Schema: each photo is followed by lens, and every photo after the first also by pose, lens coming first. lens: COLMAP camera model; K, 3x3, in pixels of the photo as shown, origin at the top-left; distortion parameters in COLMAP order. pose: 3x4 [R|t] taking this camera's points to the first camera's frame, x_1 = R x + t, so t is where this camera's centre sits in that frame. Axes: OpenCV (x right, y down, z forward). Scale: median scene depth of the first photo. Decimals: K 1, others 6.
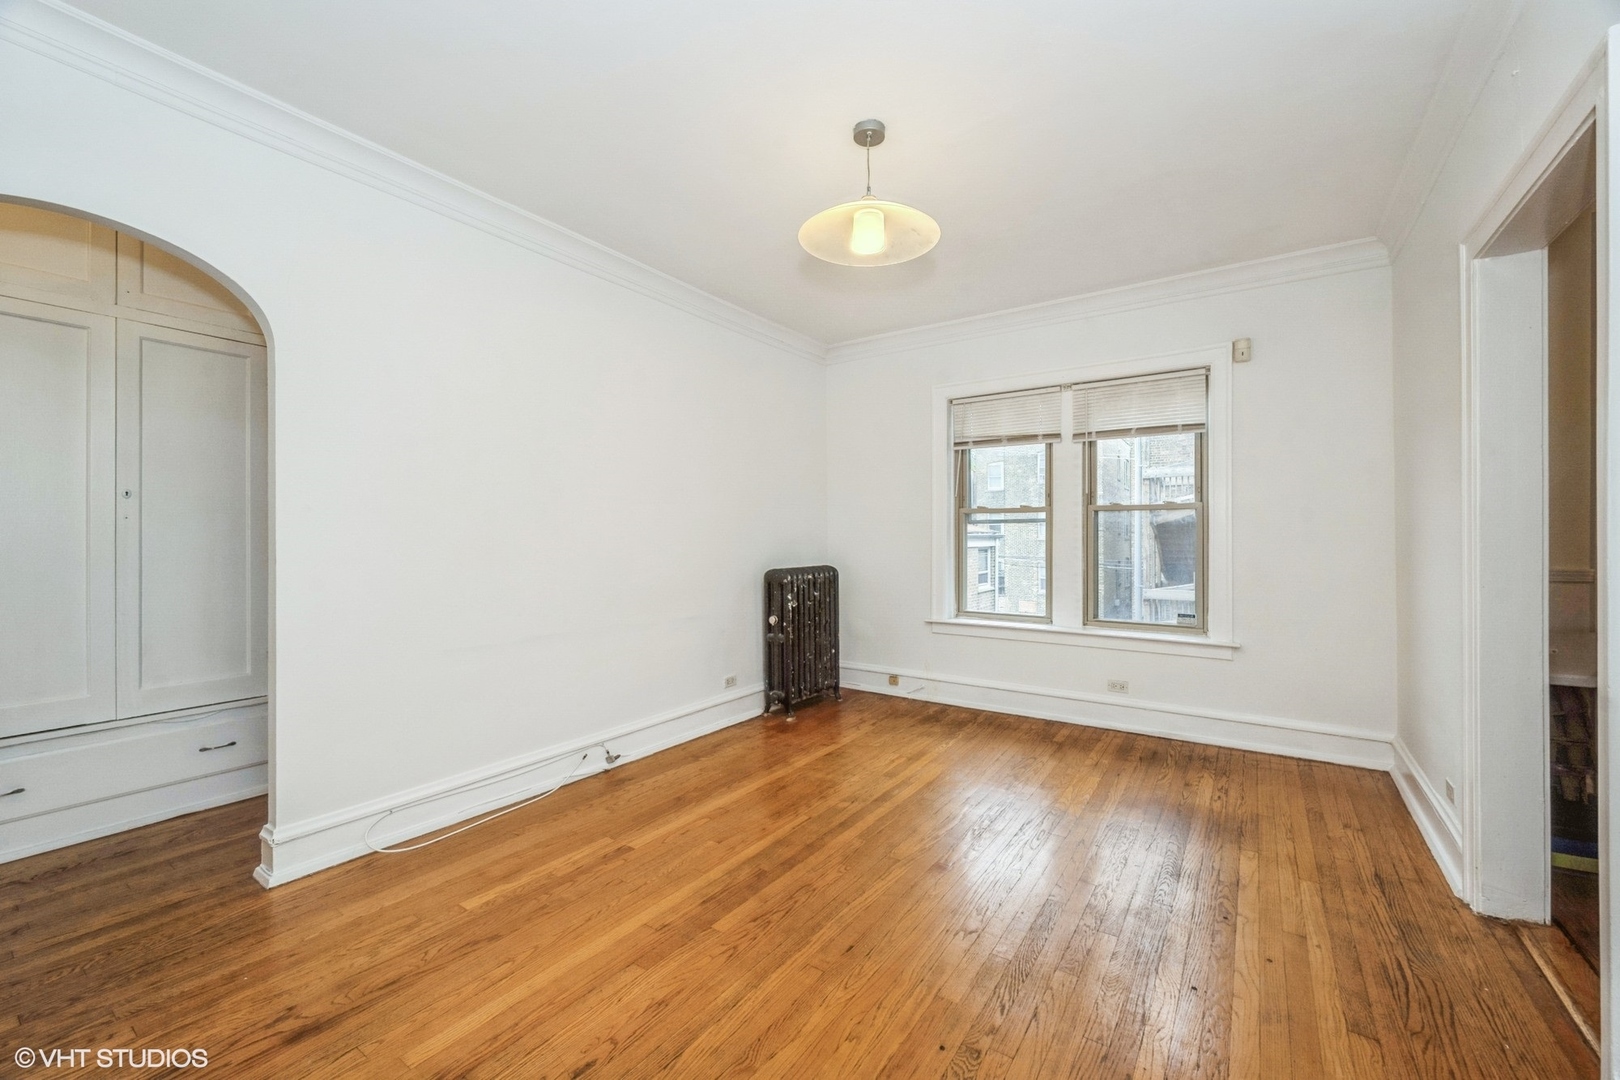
lens RADIAL K [[636.8, 0, 810.7], [0, 636.8, 535.1], [0, 0, 1]] dist [-0.001473, -0.000195]
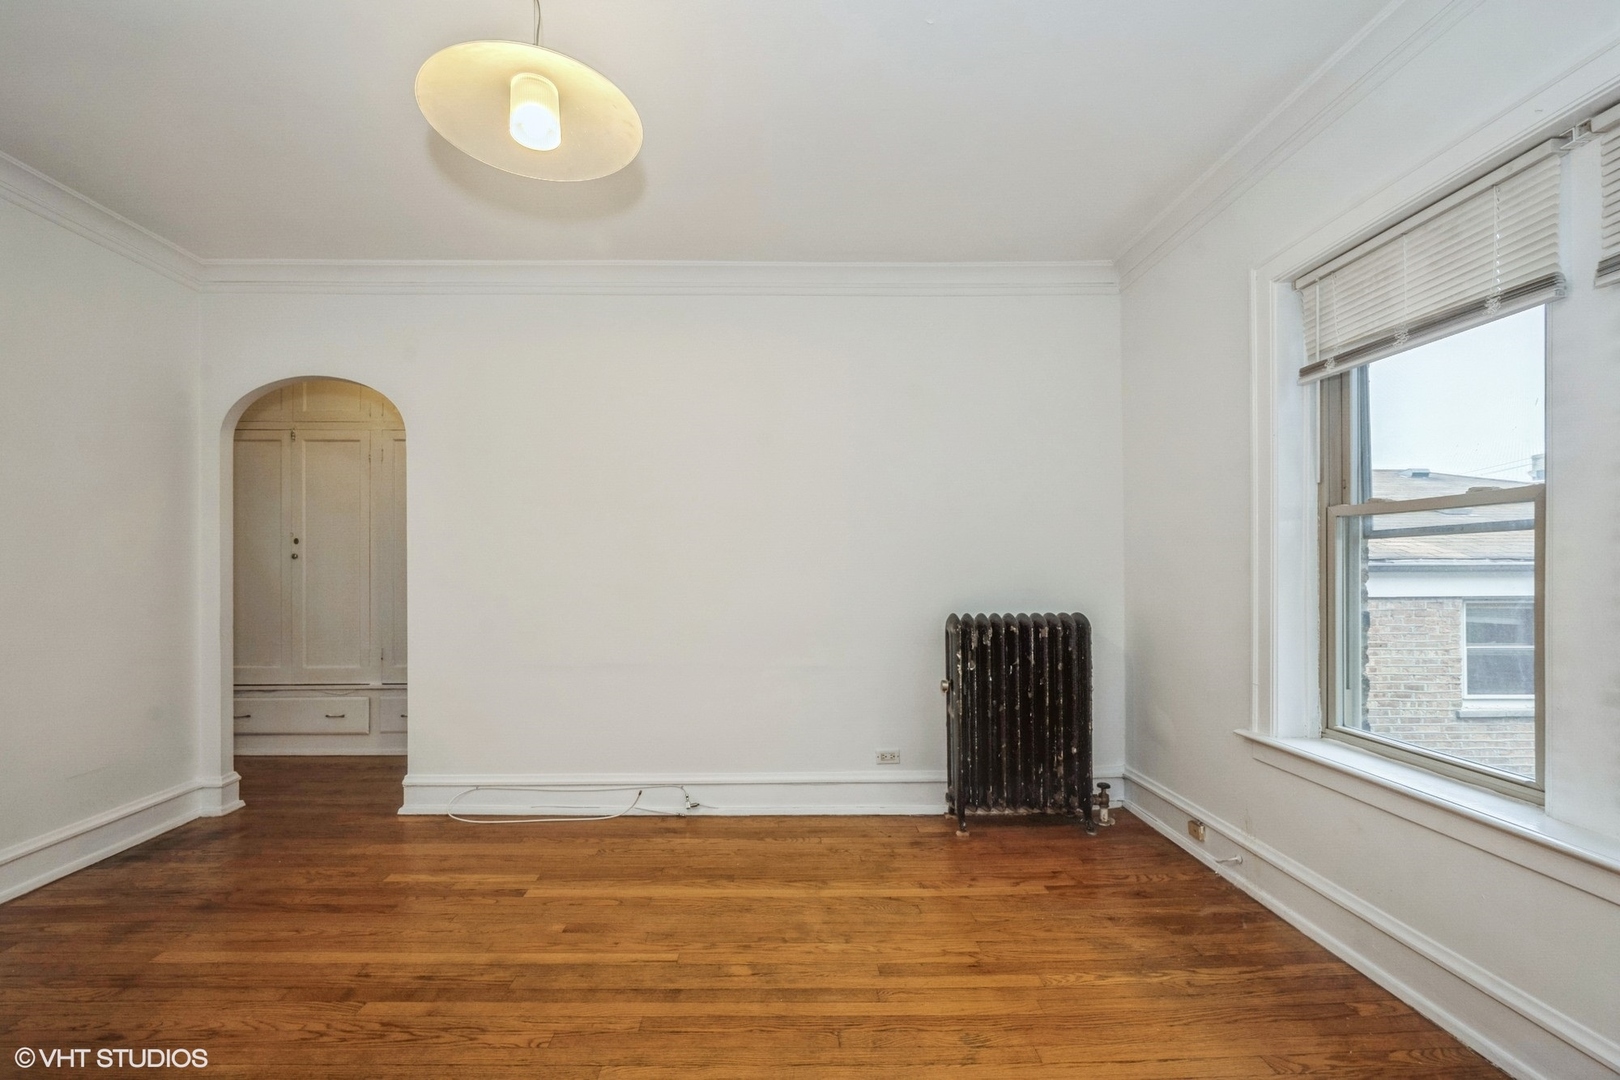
lens RADIAL K [[659.4, 0, 805.1], [0, 659.4, 570.3], [0, 0, 1]] dist [-0.002150, -0.000192]
pose [[0.579598, 0.004352, -0.814891, 0.580239], [0.004132, 0.999957, 0.008279, -0.001235], [0.814892, -0.008165, 0.579556, 0.586012]]
